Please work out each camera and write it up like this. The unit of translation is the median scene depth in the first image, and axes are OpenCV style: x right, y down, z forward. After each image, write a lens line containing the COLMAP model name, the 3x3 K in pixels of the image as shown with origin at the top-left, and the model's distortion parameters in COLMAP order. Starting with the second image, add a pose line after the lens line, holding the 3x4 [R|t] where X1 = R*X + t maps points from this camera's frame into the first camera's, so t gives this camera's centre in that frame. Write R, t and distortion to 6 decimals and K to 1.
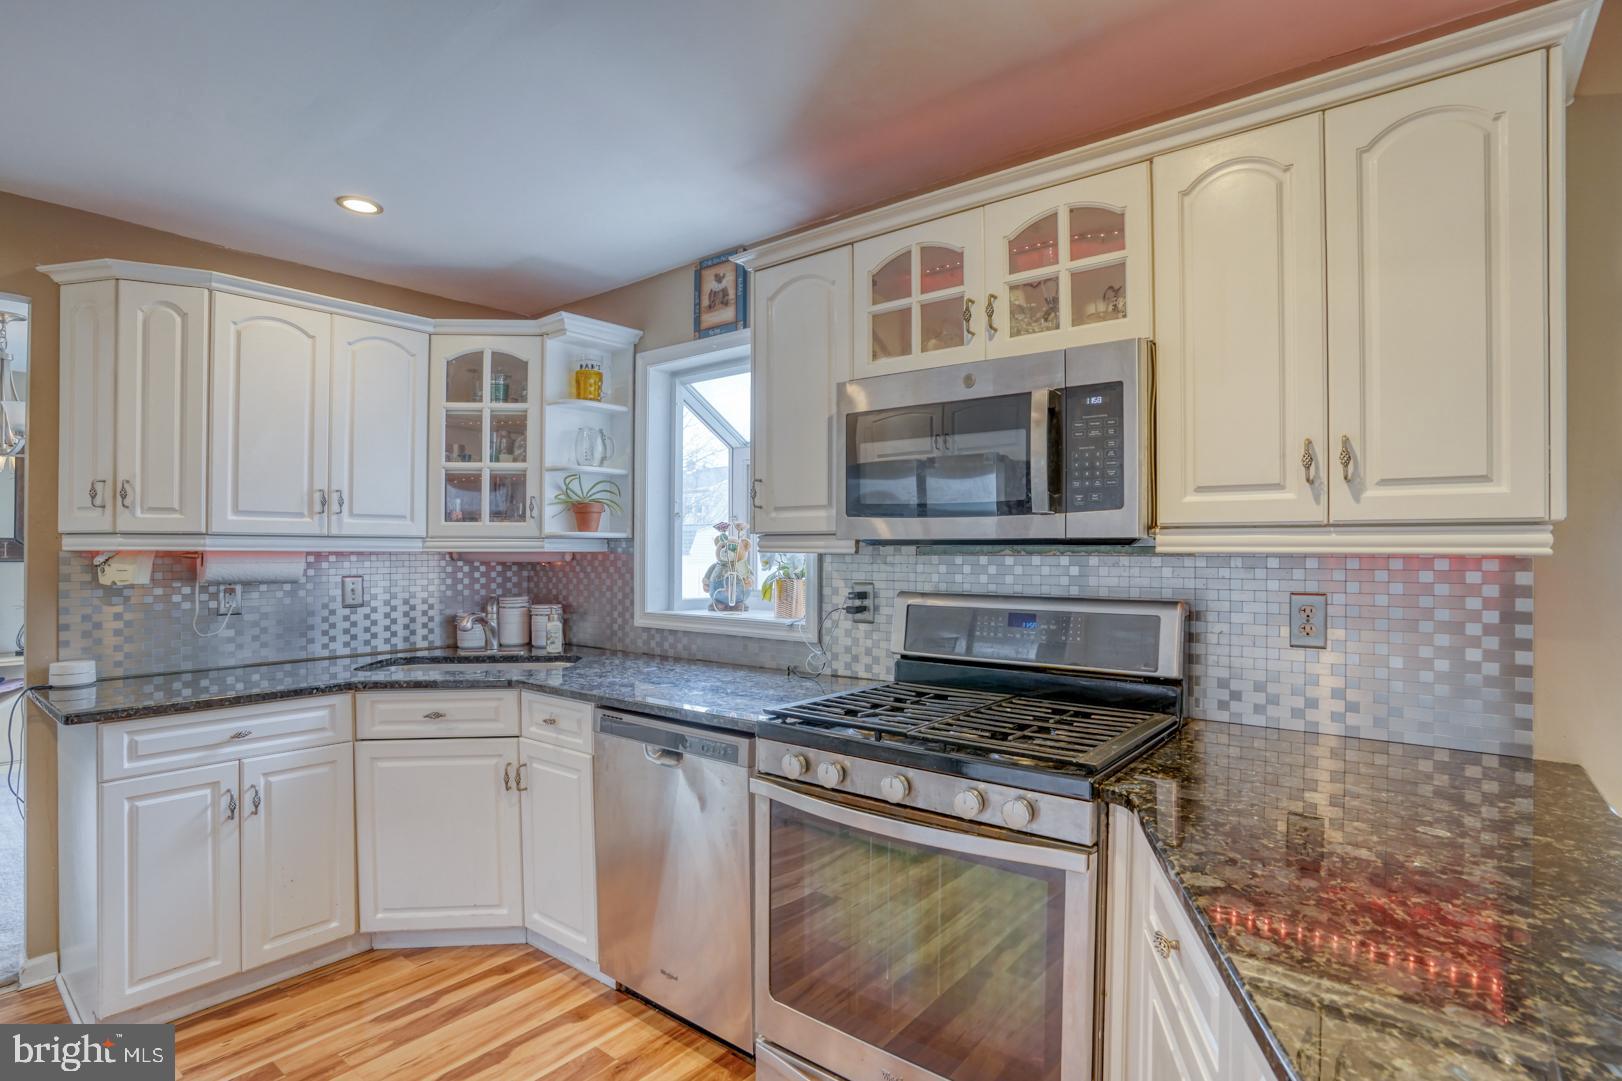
lens RADIAL K [[822.5, 0, 773.6], [0, 822.5, 543.1], [0, 0, 1]] dist [-0.067269, 0.034801]
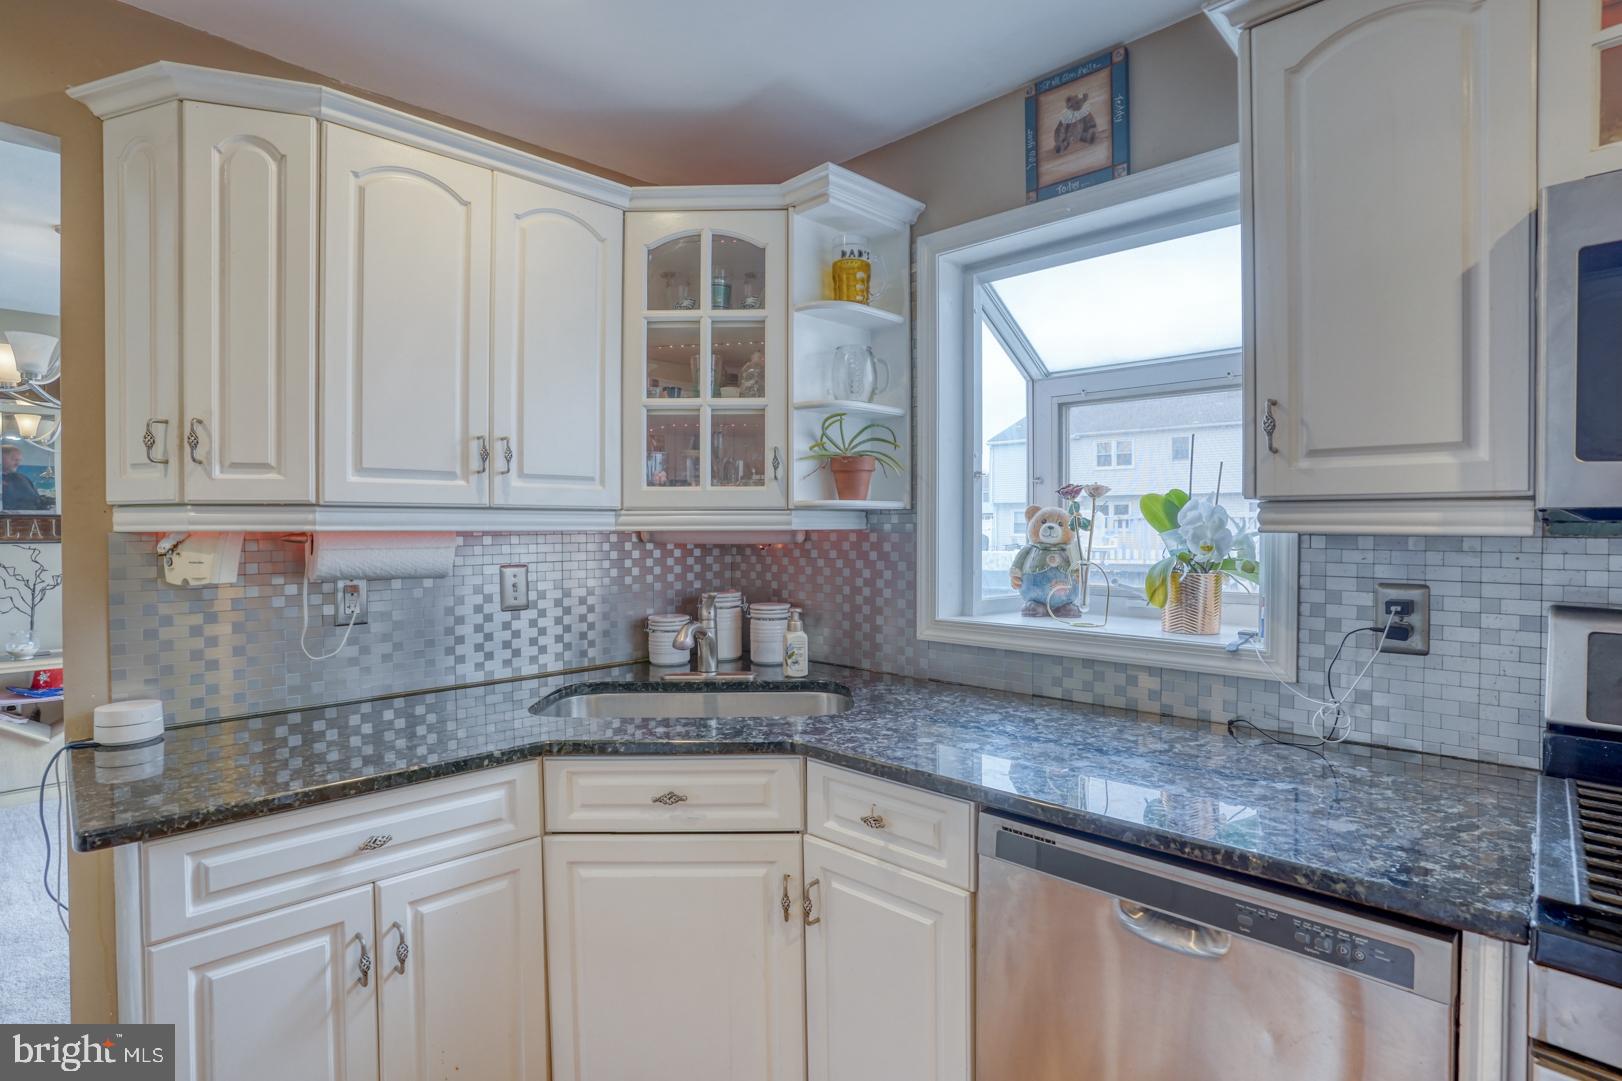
lens RADIAL K [[822.5, 0, 756.6], [0, 822.5, 531.0], [0, 0, 1]] dist [-0.067269, 0.034801]
pose [[0.992721, -0.001311, -0.120430, -0.274213], [0.003342, 0.999855, 0.016670, -0.000146], [0.120391, -0.016951, 0.992582, 0.391715]]
